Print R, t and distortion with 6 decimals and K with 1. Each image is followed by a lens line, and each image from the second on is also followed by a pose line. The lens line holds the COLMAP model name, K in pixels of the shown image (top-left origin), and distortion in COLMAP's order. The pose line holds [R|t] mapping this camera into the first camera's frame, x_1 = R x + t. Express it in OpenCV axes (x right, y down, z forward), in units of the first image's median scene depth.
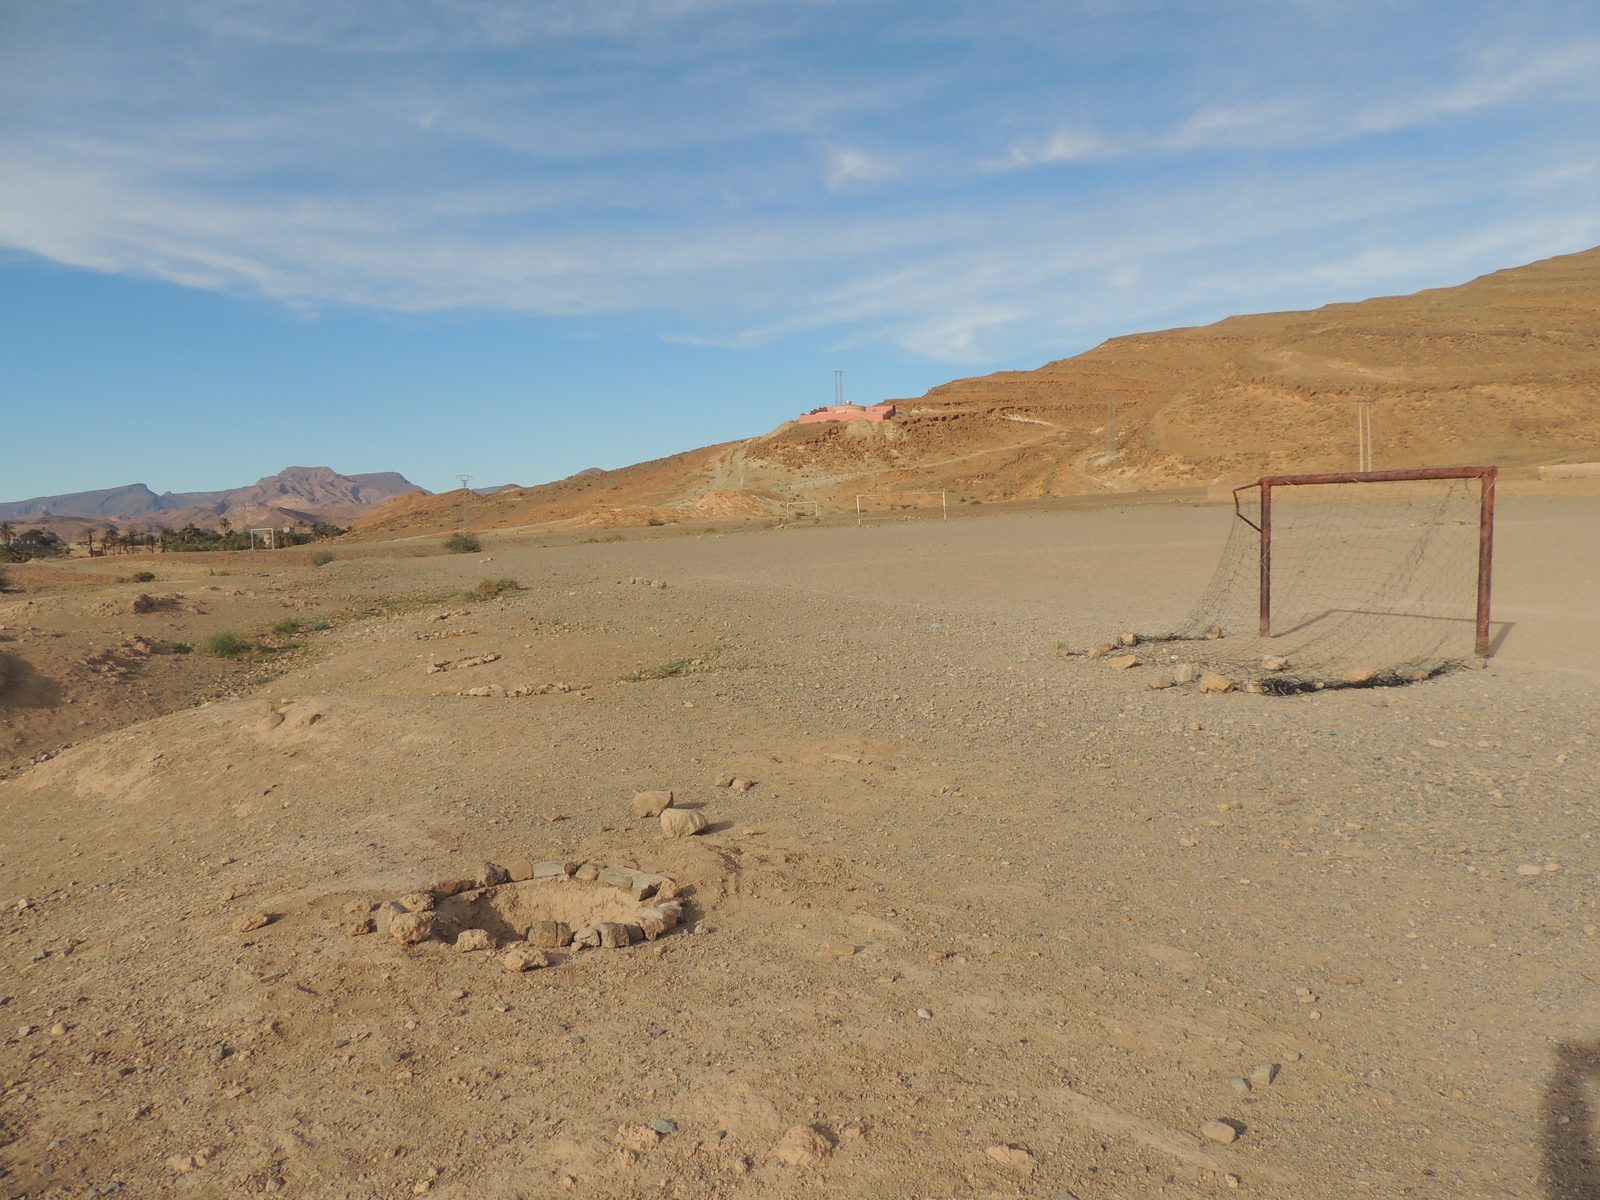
lens RADIAL K [[1255.3, 0, 800.0], [0, 1255.3, 600.0], [0, 0, 1]] dist [-0.003583, 0.001362]
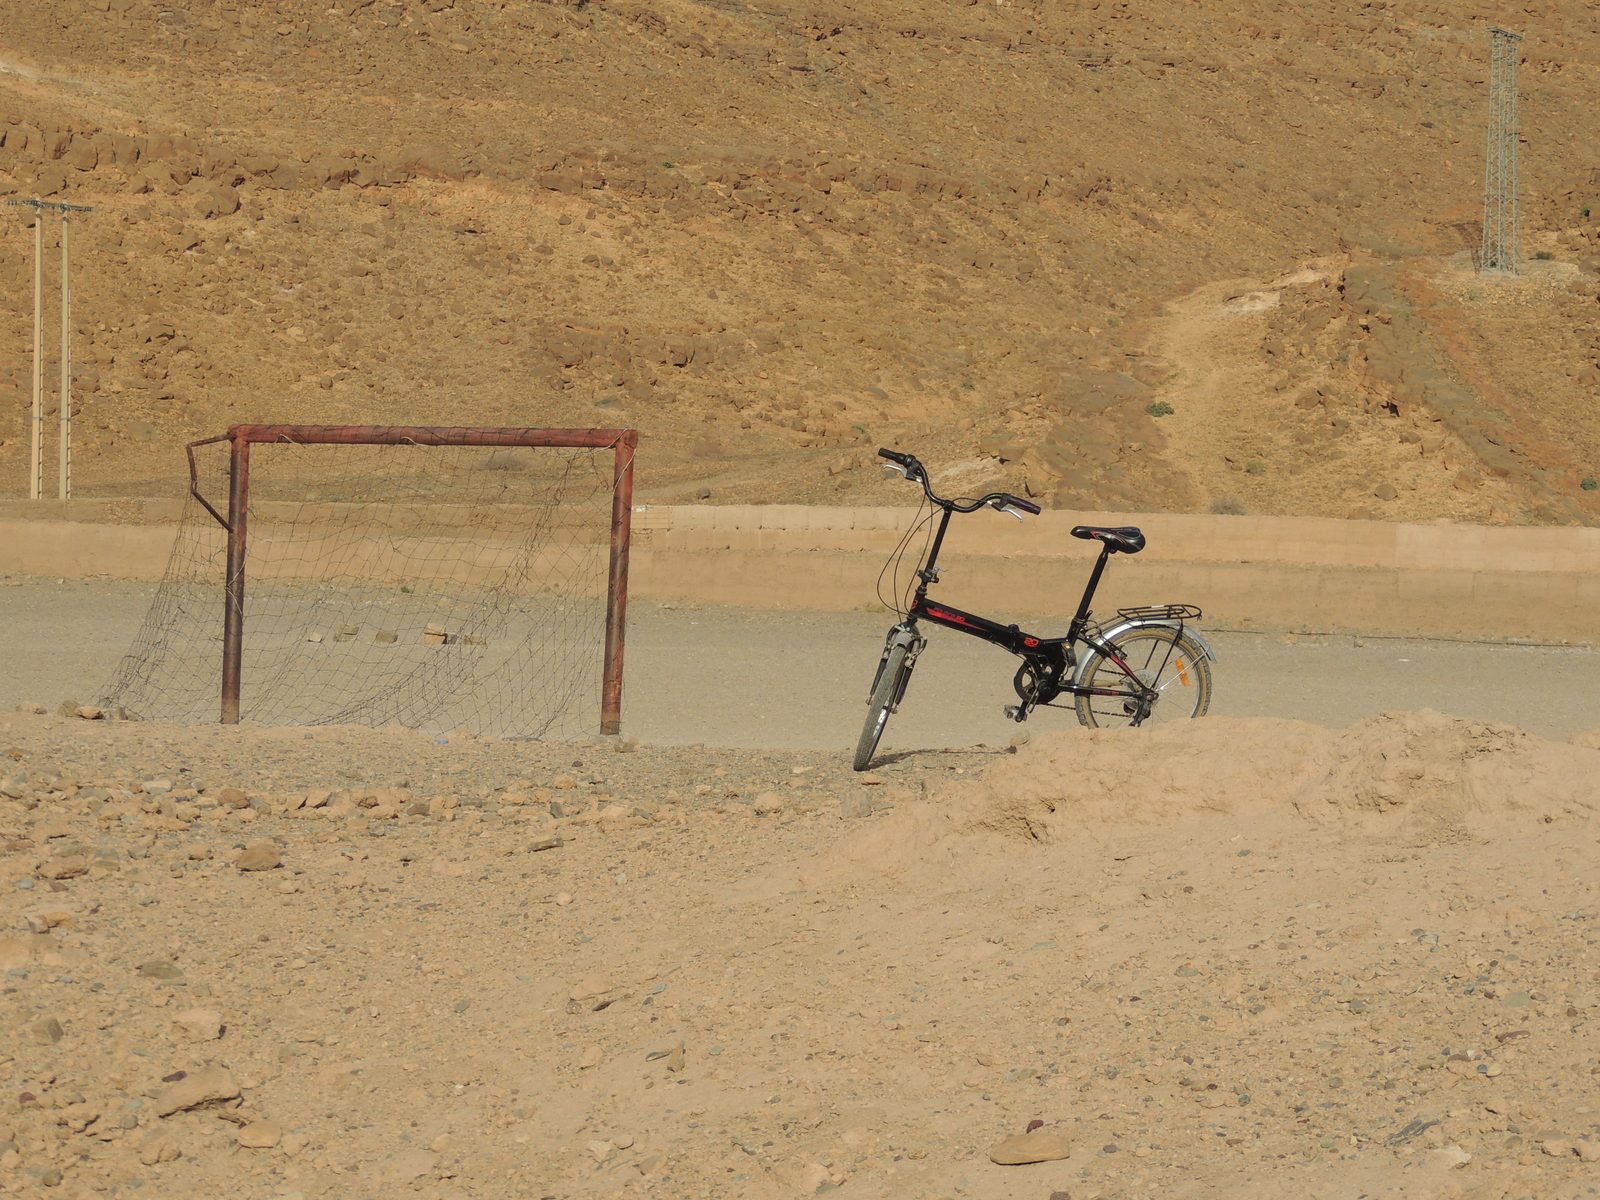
lens RADIAL K [[1255.3, 0, 800.0], [0, 1255.3, 600.0], [0, 0, 1]] dist [-0.003583, 0.001362]
pose [[0.826635, -0.016328, 0.562502, 0.450191], [-0.018656, 0.998234, 0.056392, -0.098802], [-0.562430, -0.057110, 0.824871, 0.726593]]
